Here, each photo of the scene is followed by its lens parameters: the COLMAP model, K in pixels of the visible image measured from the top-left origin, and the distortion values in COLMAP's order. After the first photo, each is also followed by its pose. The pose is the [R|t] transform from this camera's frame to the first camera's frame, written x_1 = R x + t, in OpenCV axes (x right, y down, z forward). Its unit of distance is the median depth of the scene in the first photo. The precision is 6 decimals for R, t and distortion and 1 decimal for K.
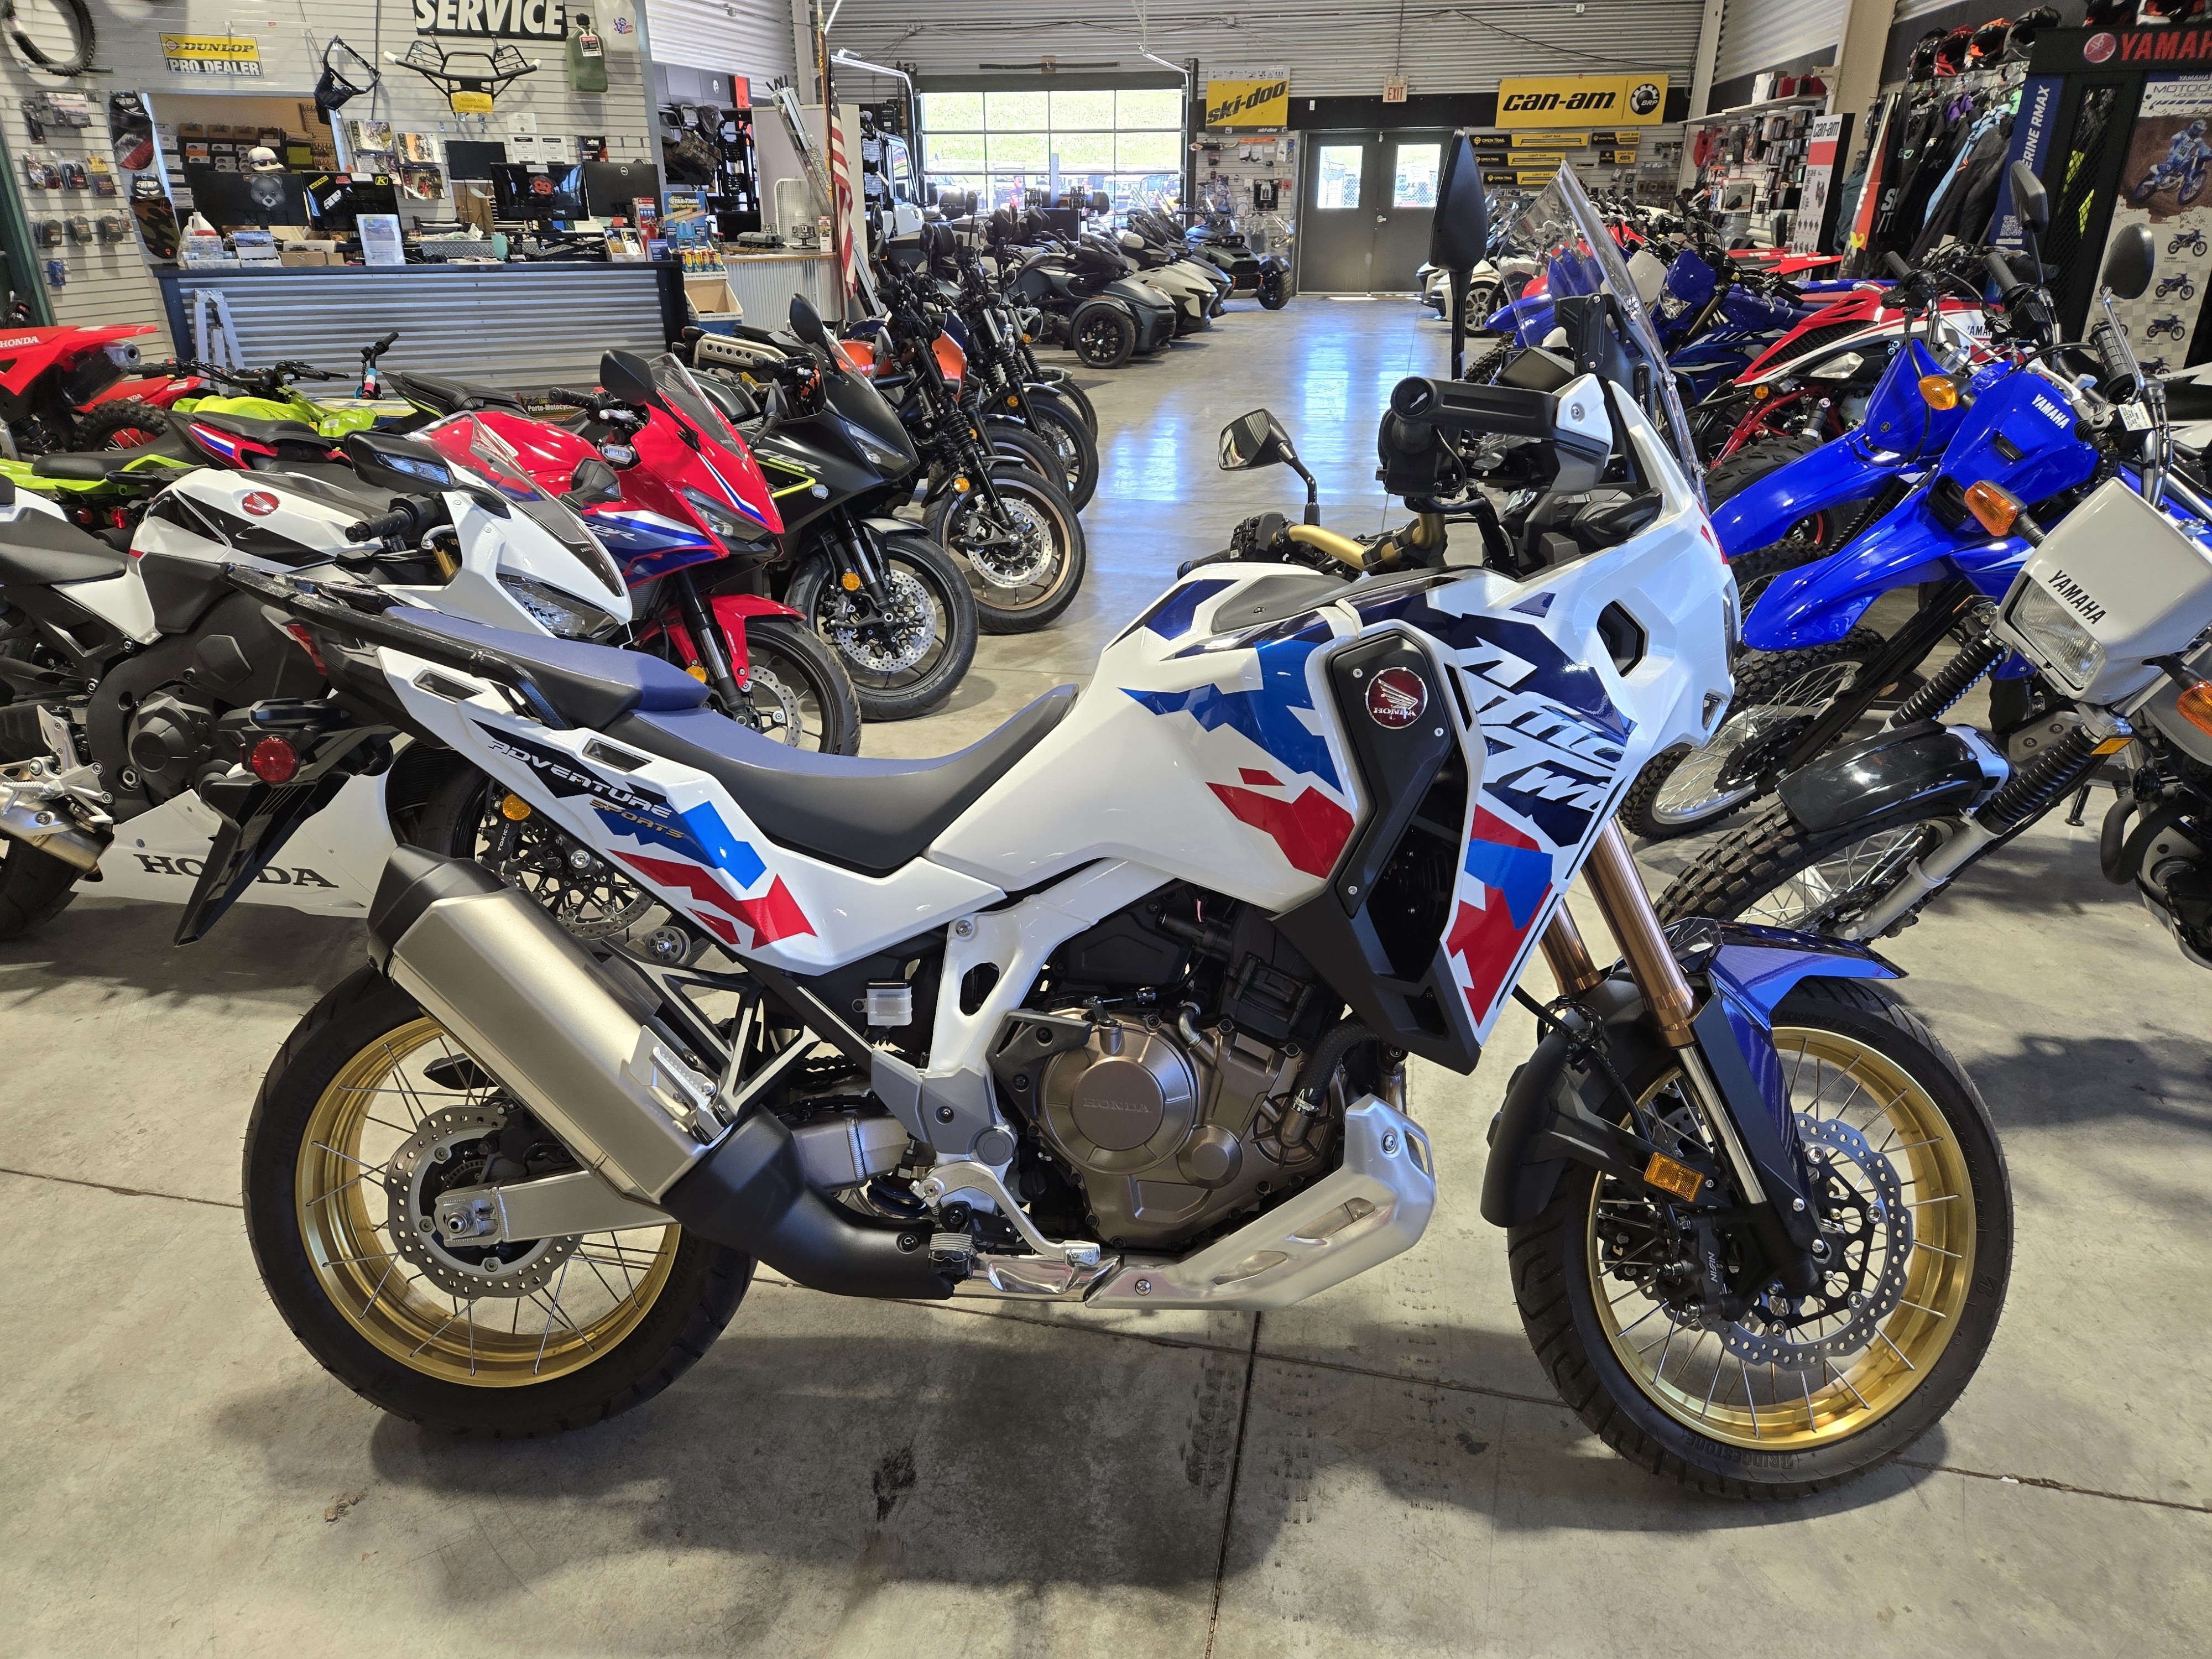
lens RADIAL K [[1467.3, 0, 1087.6], [0, 1467.3, 836.7], [0, 0, 1]] dist [0.073684, -0.056861]
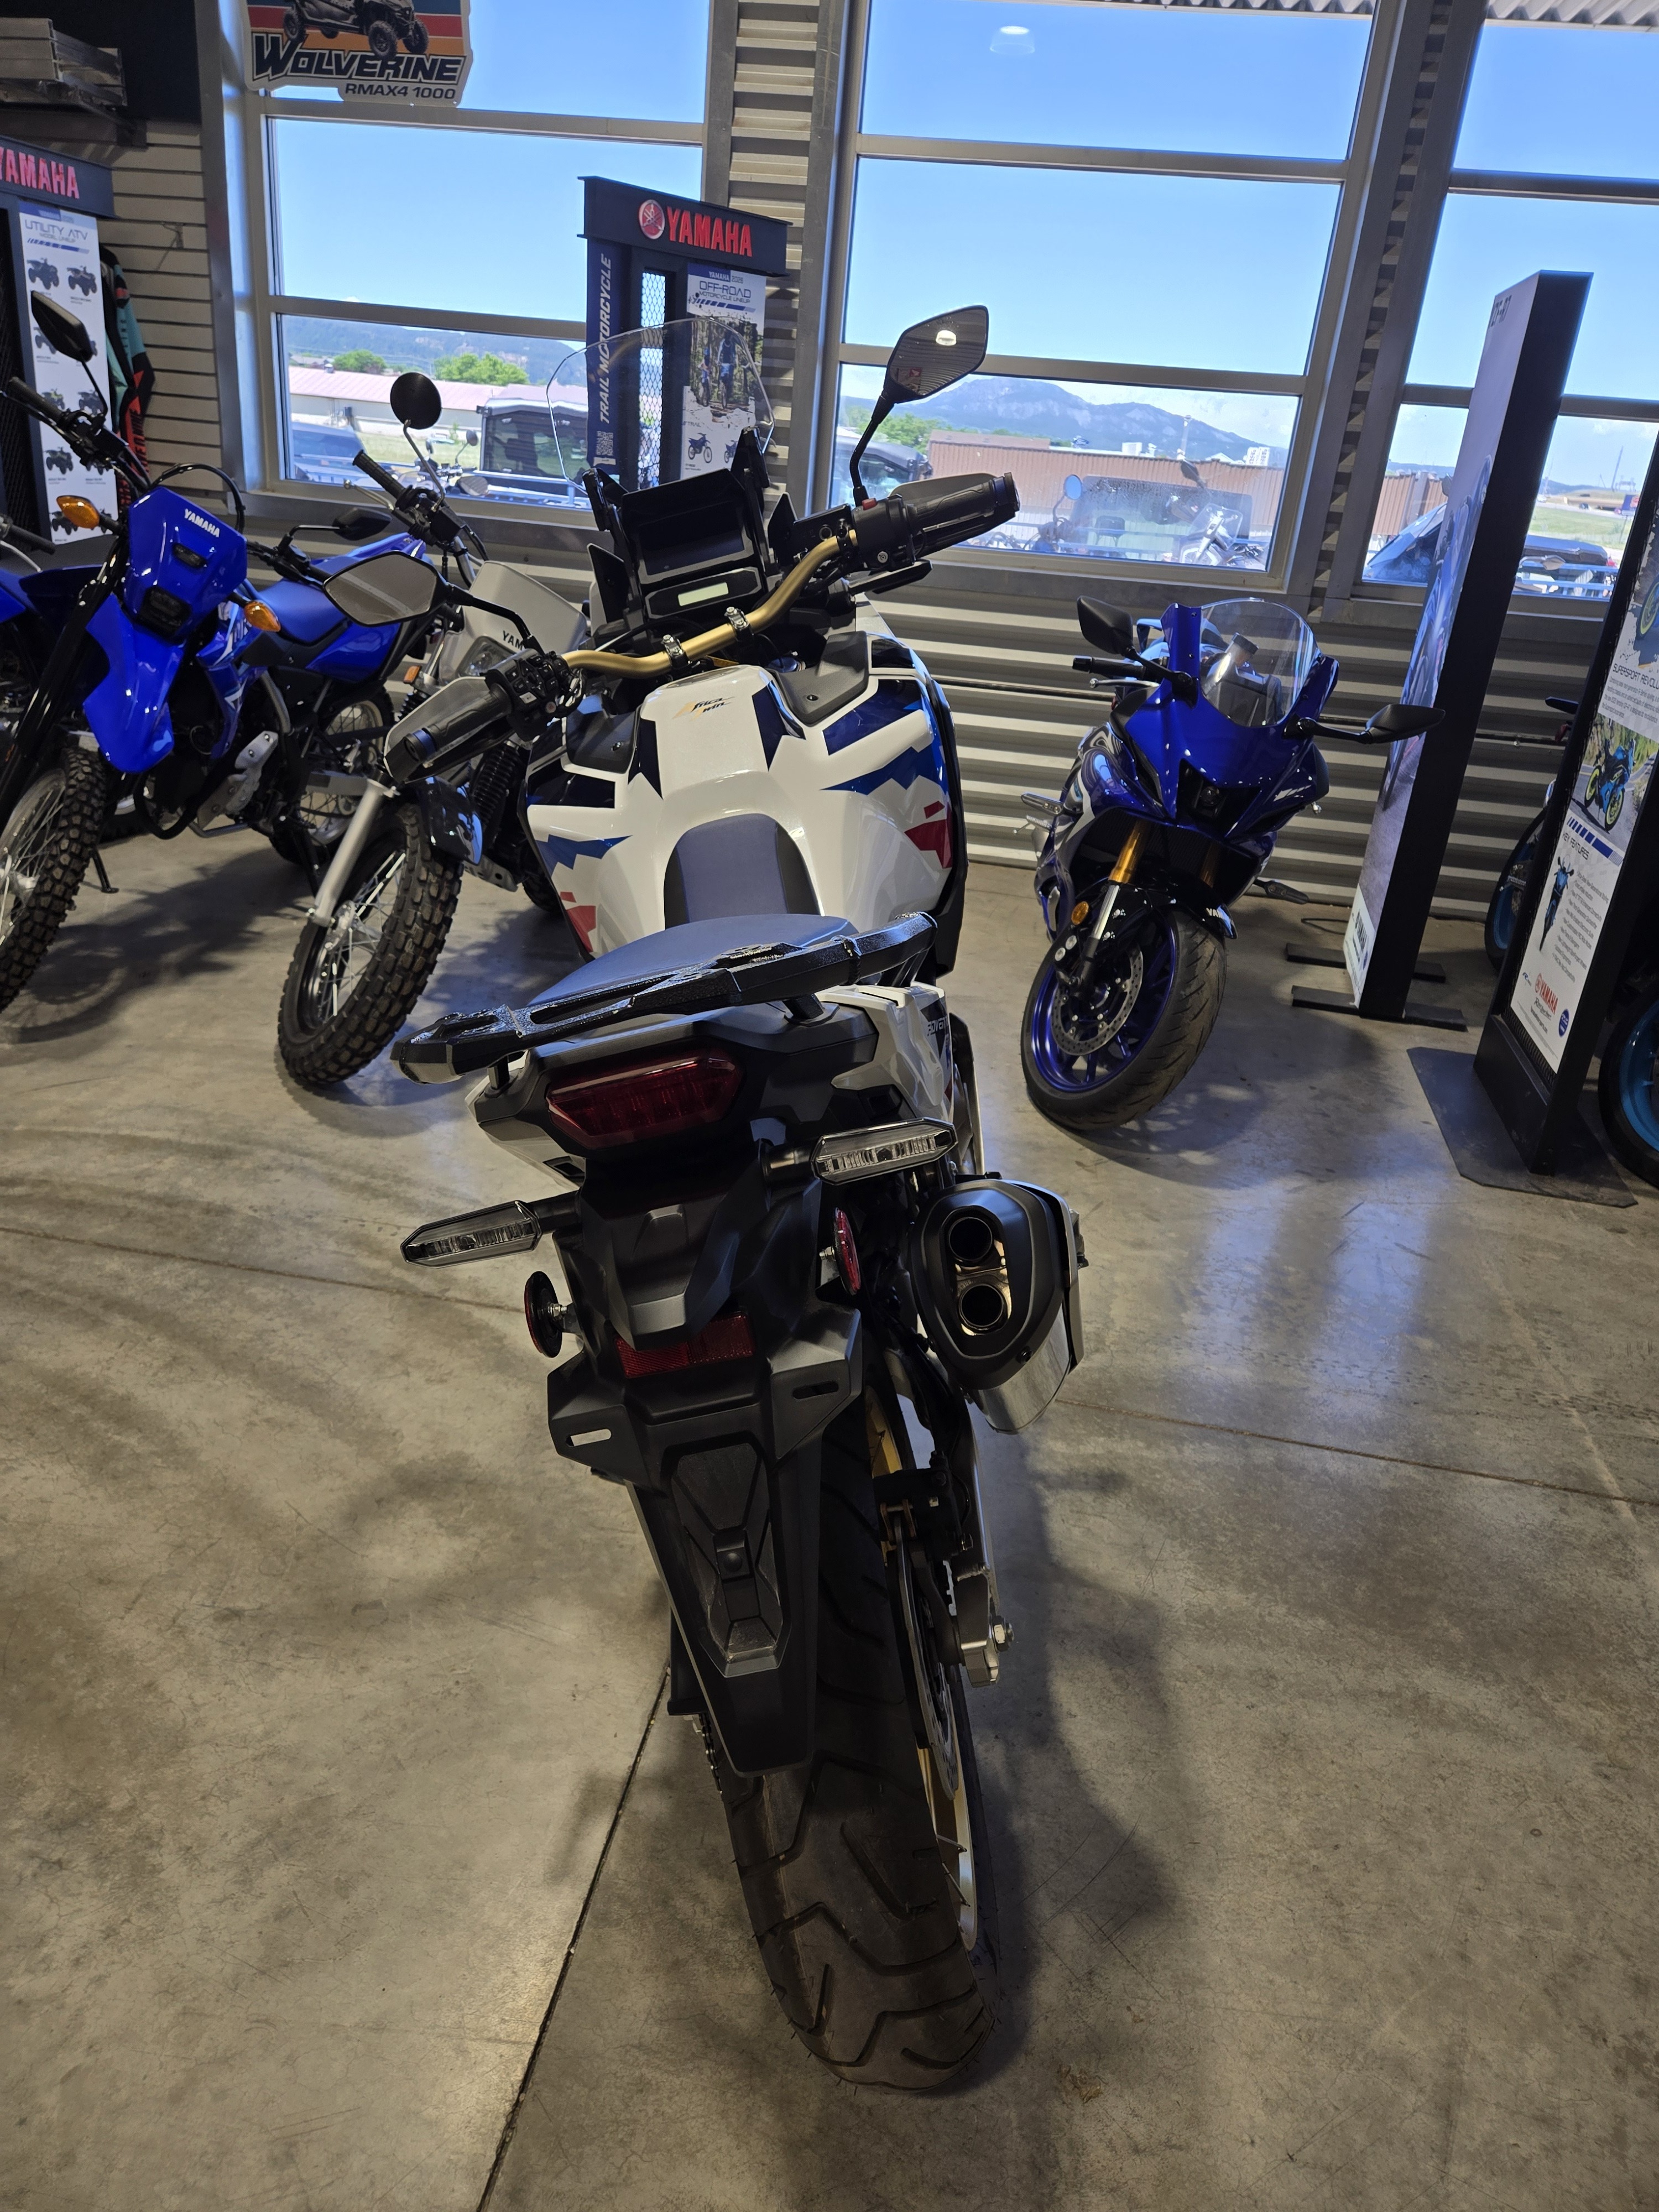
lens RADIAL K [[1474.2, 0, 798.3], [0, 1474.2, 1084.6], [0, 0, 1]] dist [0.077684, -0.067355]
pose [[-0.037998, -0.392638, 0.918908, -1.059319], [0.326761, 0.864136, 0.382747, -0.333183], [-0.944343, 0.314807, 0.095463, 0.972259]]
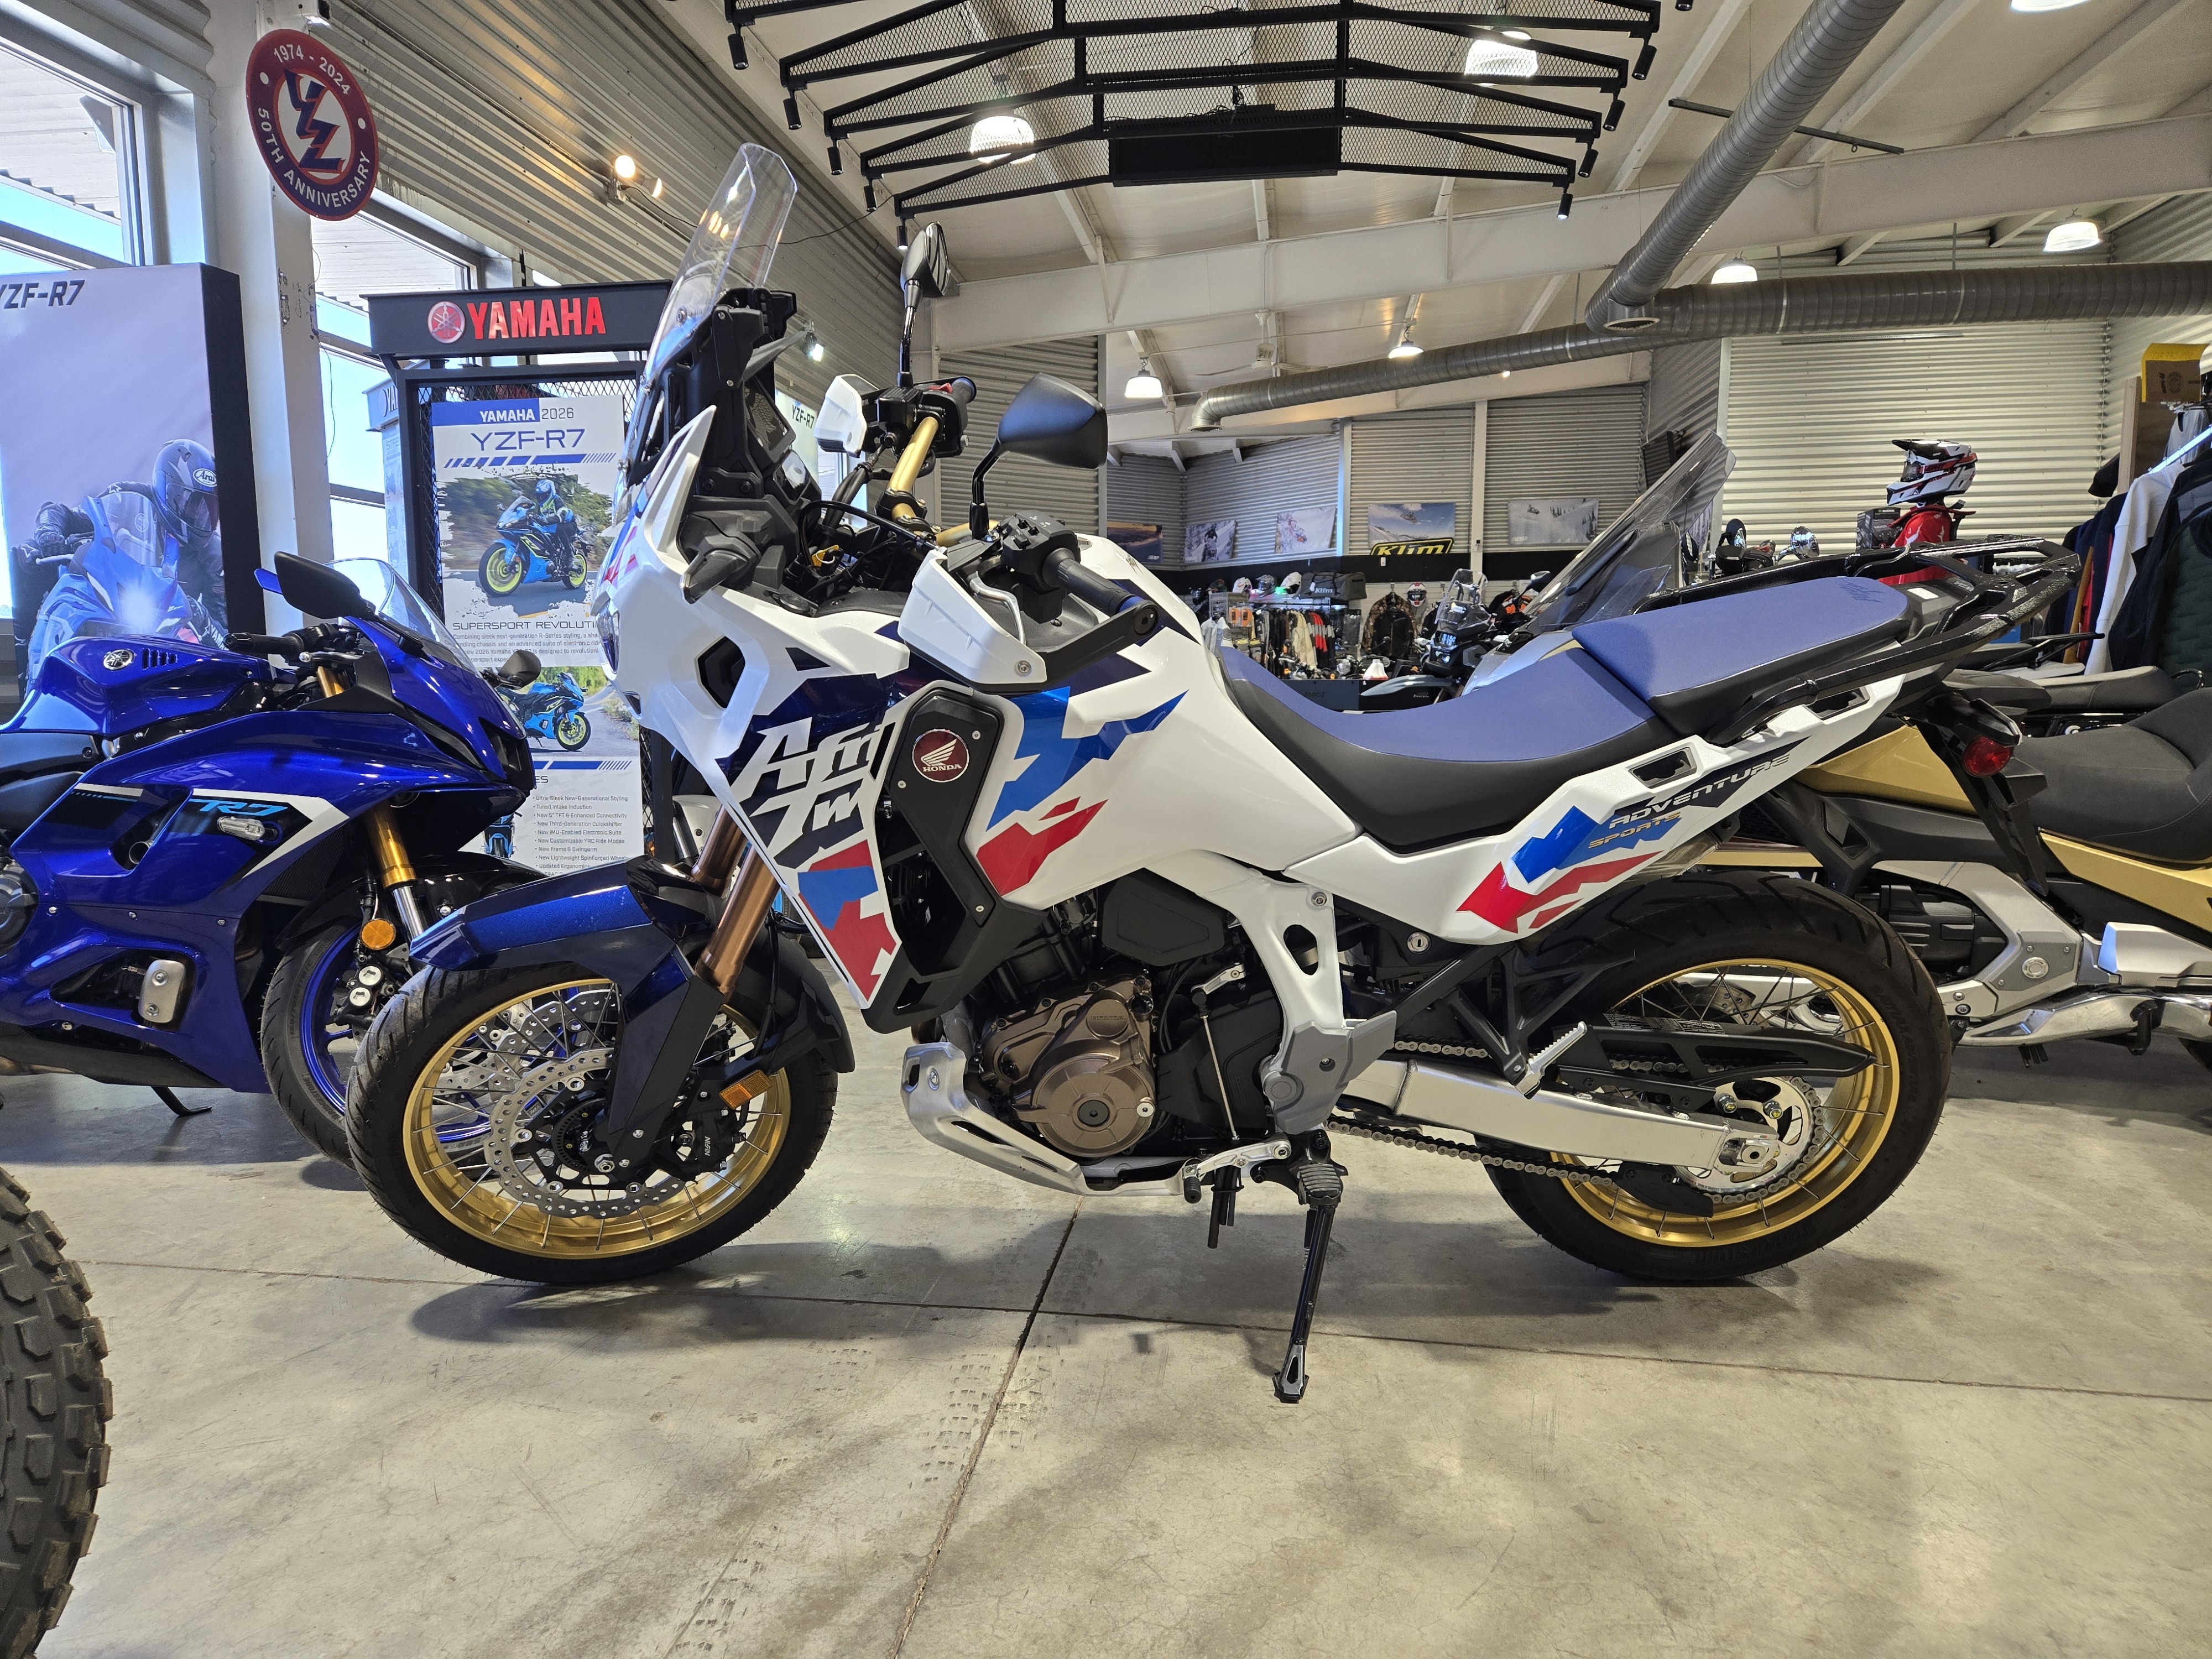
lens RADIAL K [[1467.3, 0, 1087.6], [0, 1467.3, 836.7], [0, 0, 1]] dist [0.073684, -0.056861]
pose [[-0.997615, 0.012087, -0.067953, 0.166592], [-0.023308, 0.867709, 0.496526, -0.533131], [0.064965, 0.496925, -0.865358, 2.069882]]
